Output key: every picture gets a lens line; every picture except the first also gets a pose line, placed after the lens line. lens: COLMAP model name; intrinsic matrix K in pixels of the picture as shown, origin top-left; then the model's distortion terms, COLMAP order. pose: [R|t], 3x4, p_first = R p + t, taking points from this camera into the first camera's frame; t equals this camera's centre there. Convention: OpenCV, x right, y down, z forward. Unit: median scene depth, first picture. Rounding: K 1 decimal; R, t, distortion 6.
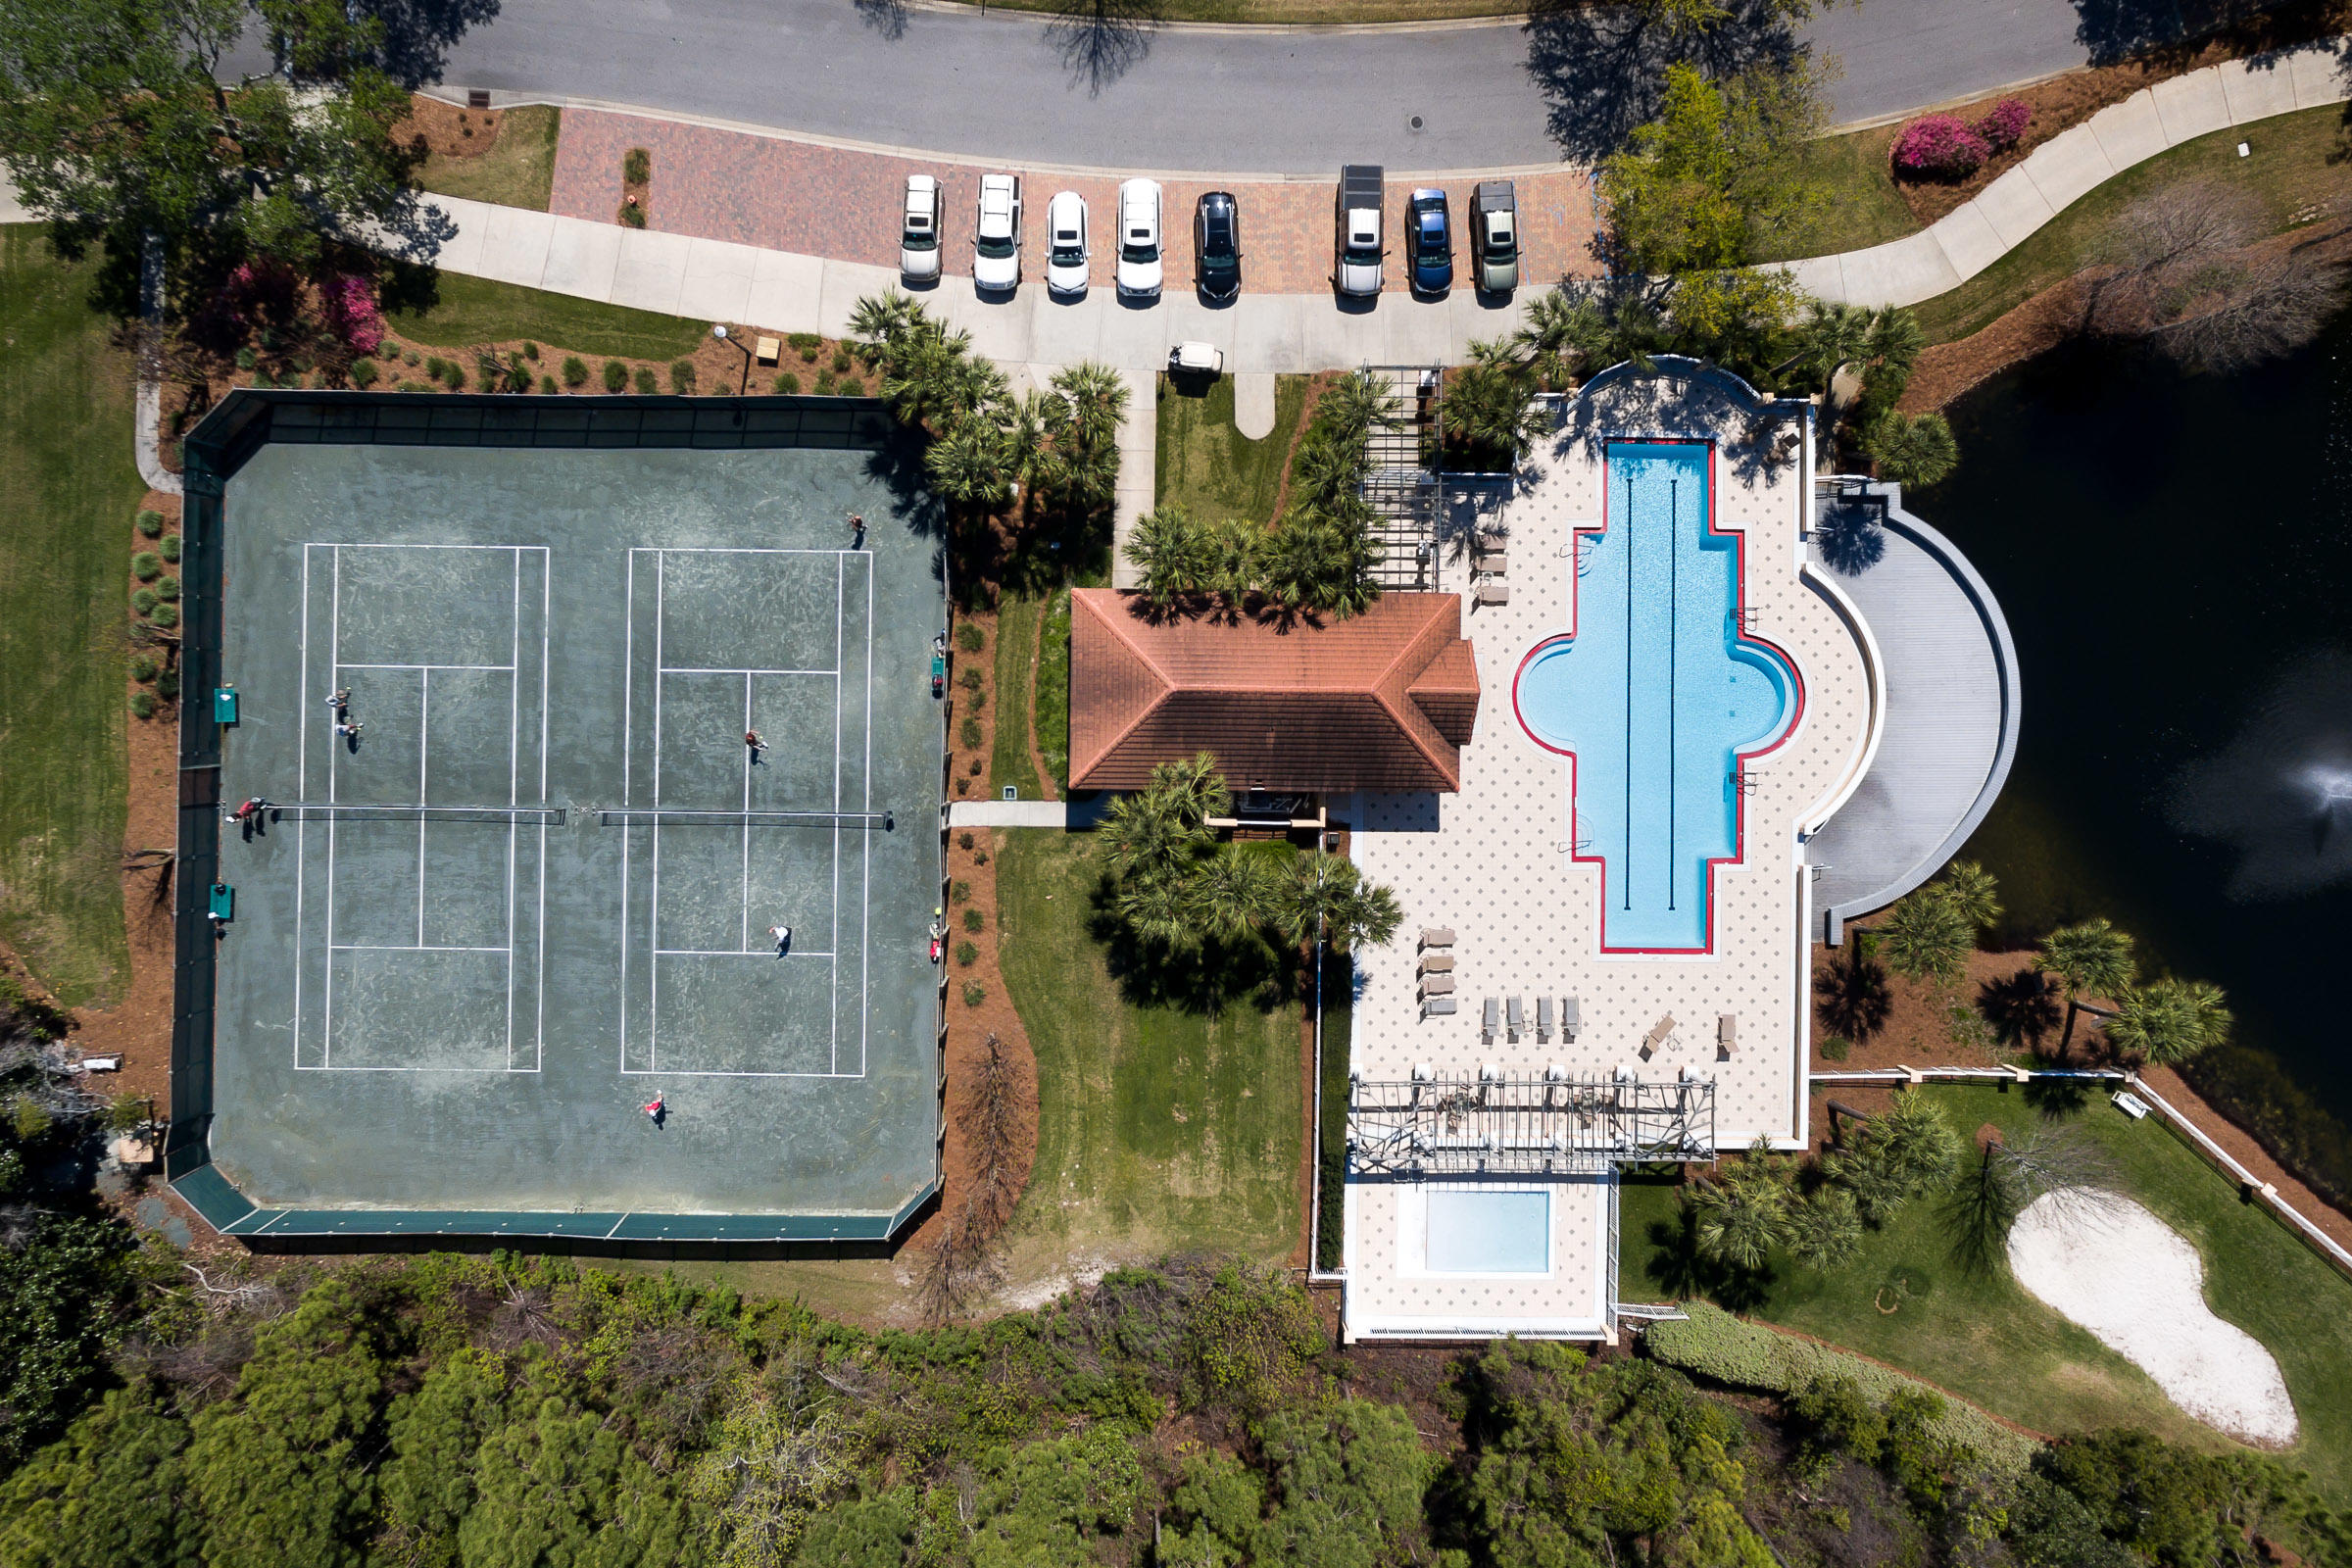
lens RADIAL K [[1332.4, 0, 1176.0], [0, 1332.4, 784.0], [0, 0, 1]] dist [-0.055801, 0.001300]
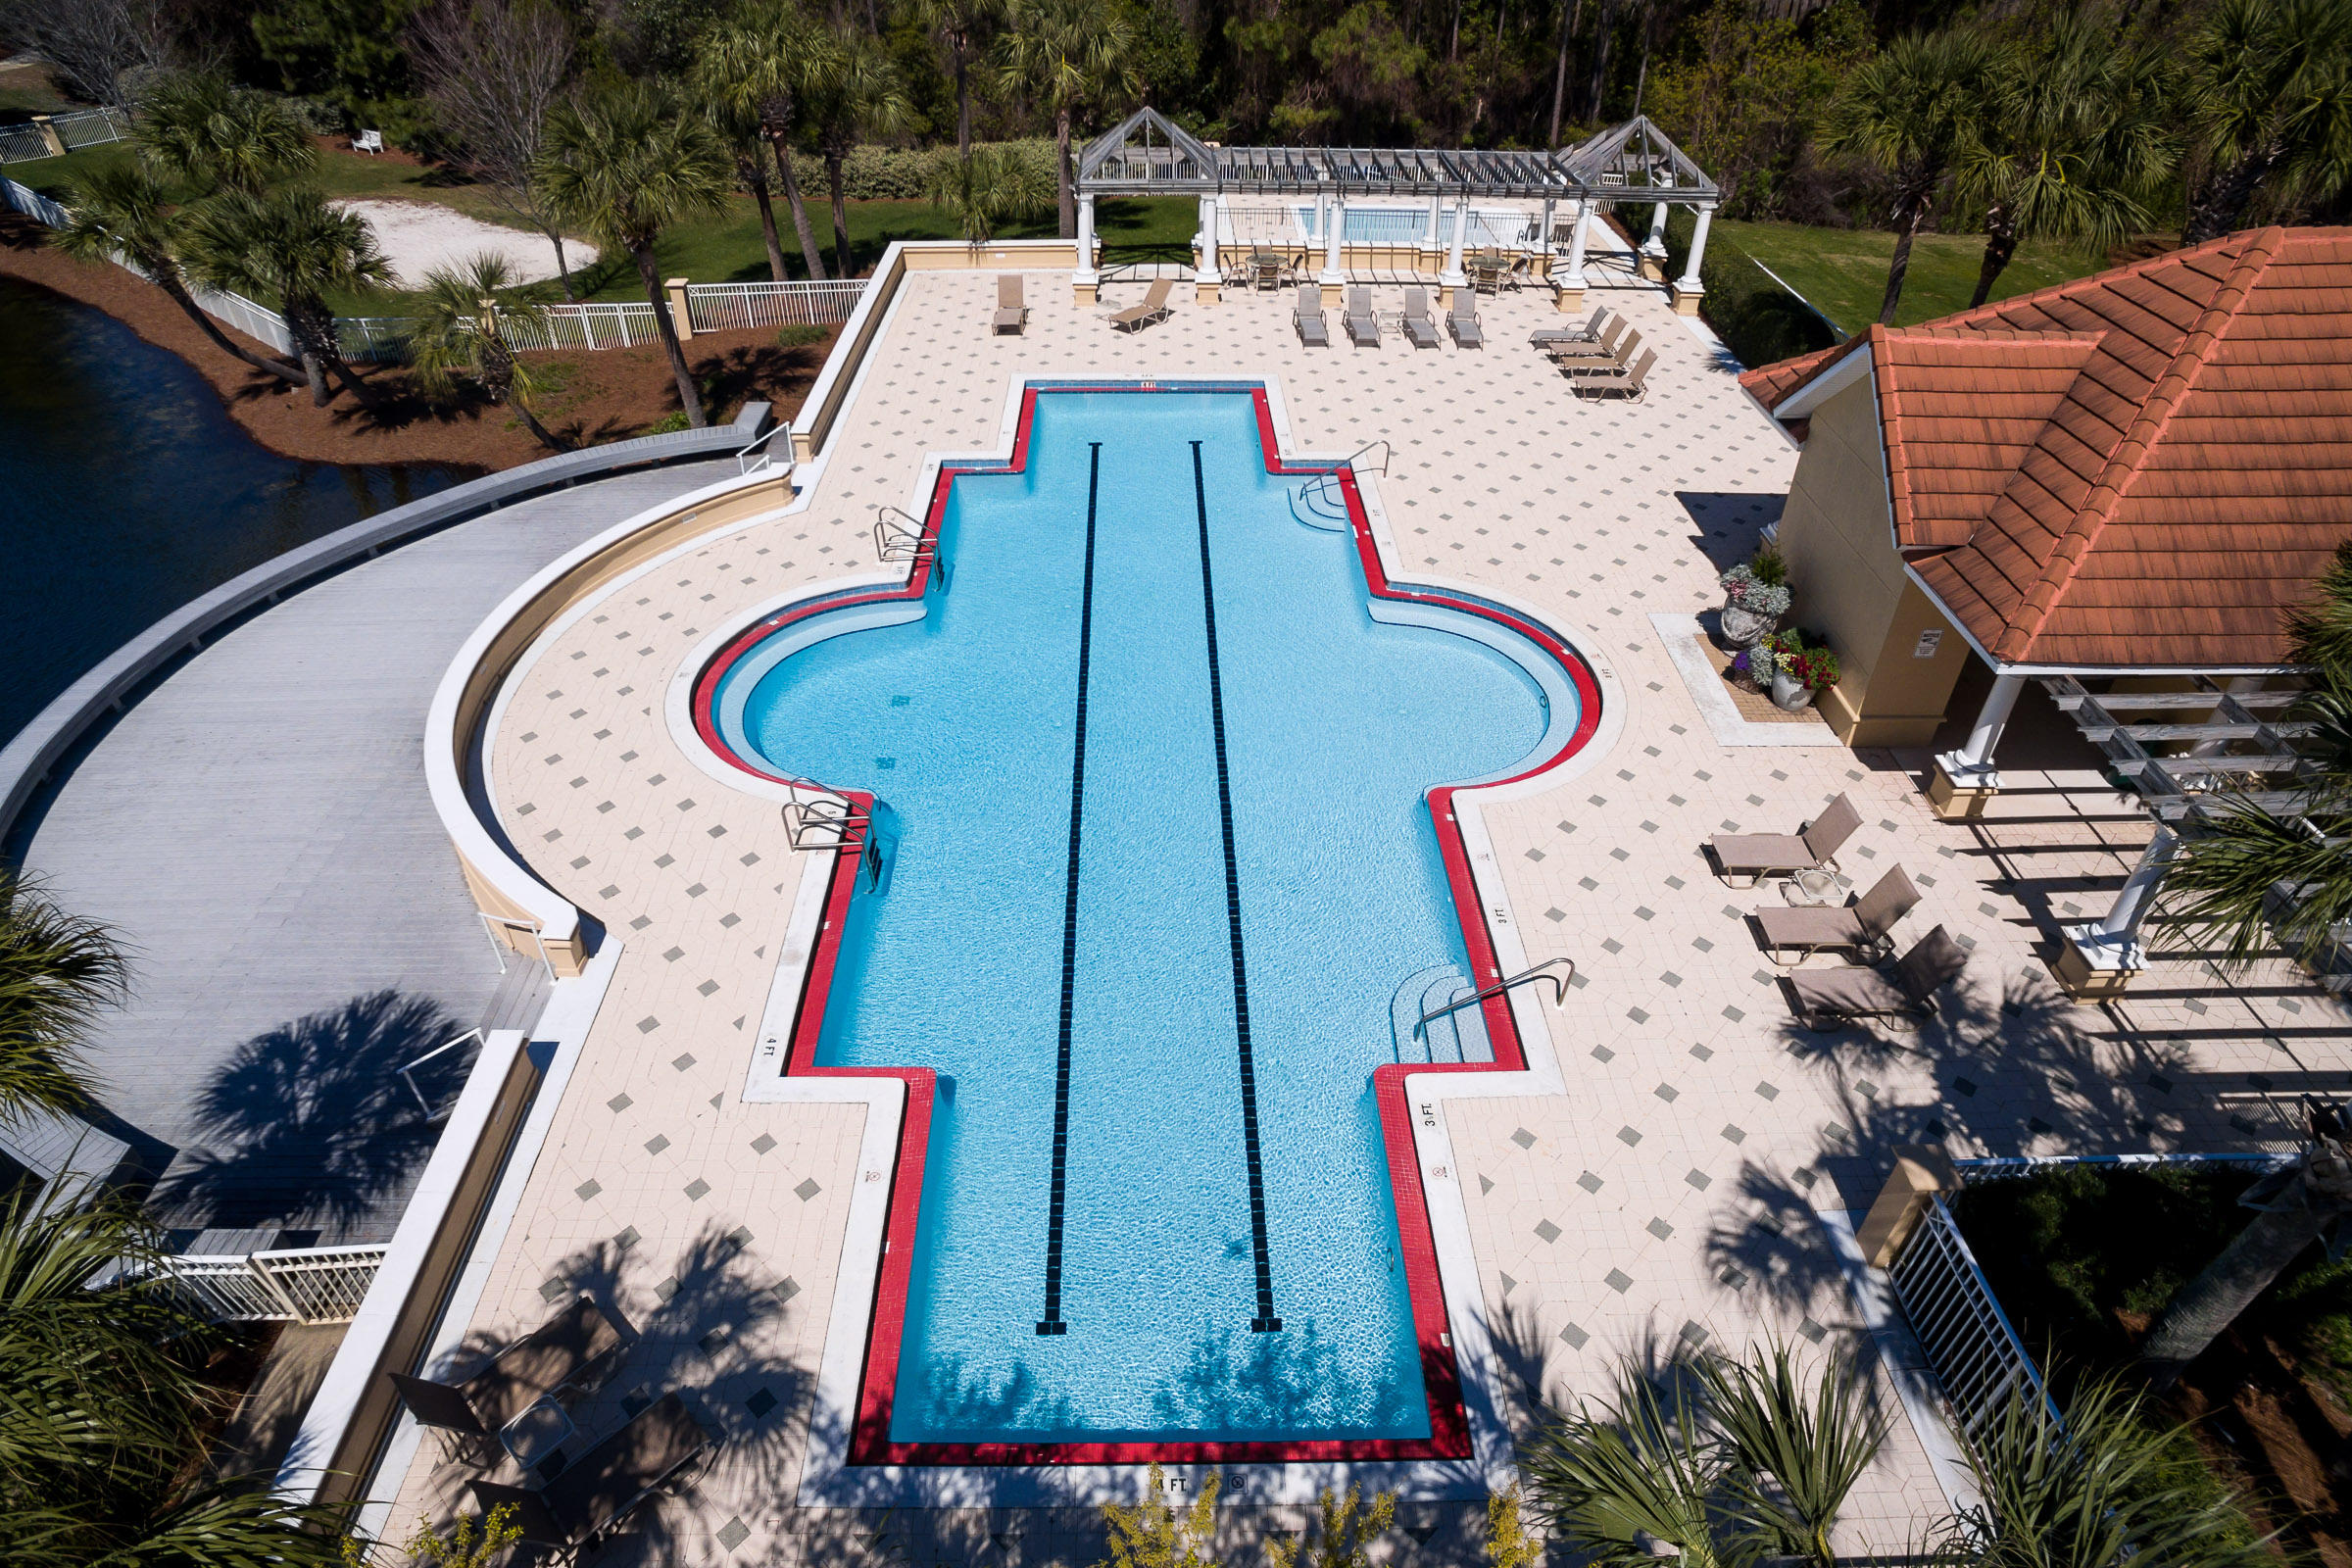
lens RADIAL K [[1332.4, 0, 1176.0], [0, 1332.4, 784.0], [0, 0, 1]] dist [-0.055801, 0.001300]
pose [[-0.999781, 0.016460, -0.012947, 0.363734], [-0.020470, -0.637694, 0.770018, -0.340808], [0.004418, 0.770114, 0.637891, 0.809152]]
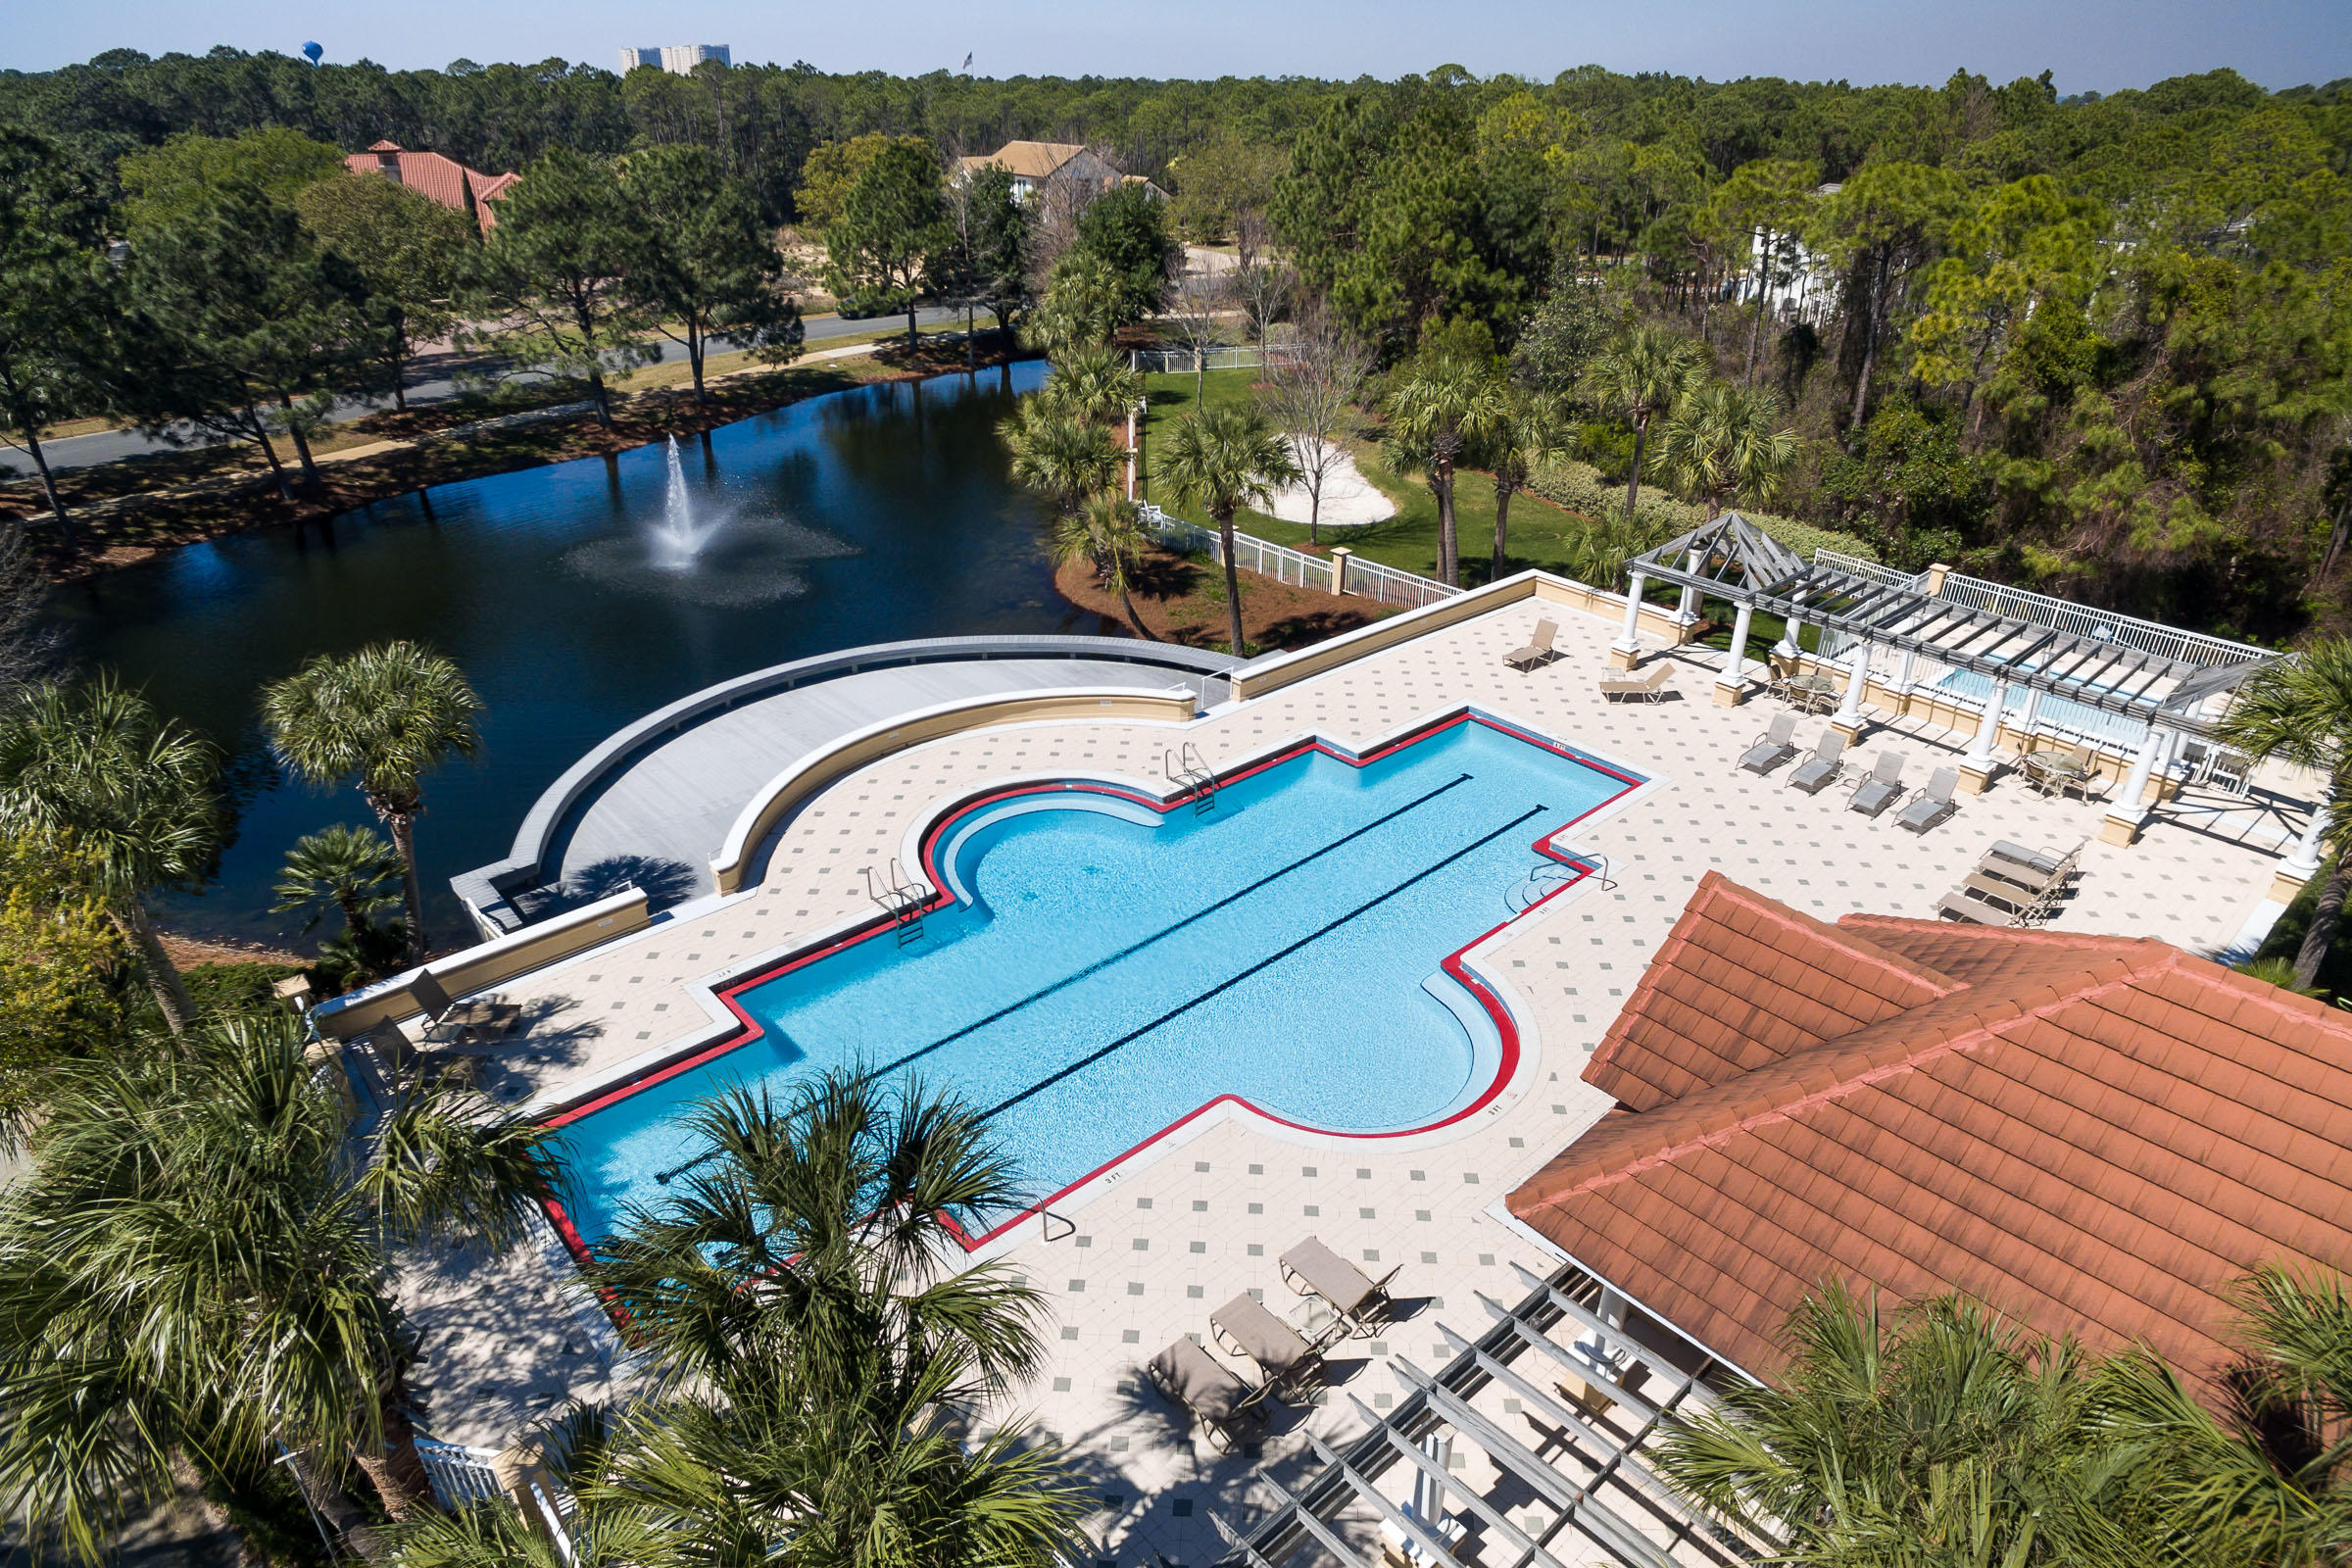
lens RADIAL K [[1395.1, 0, 1176.0], [0, 1395.1, 784.0], [0, 0, 1]] dist [-0.067374, 0.000344]
pose [[-0.661770, -0.338545, 0.668915, 0.094377], [0.749356, -0.325983, 0.576368, -0.302520], [0.022928, 0.882679, 0.469417, 0.761077]]
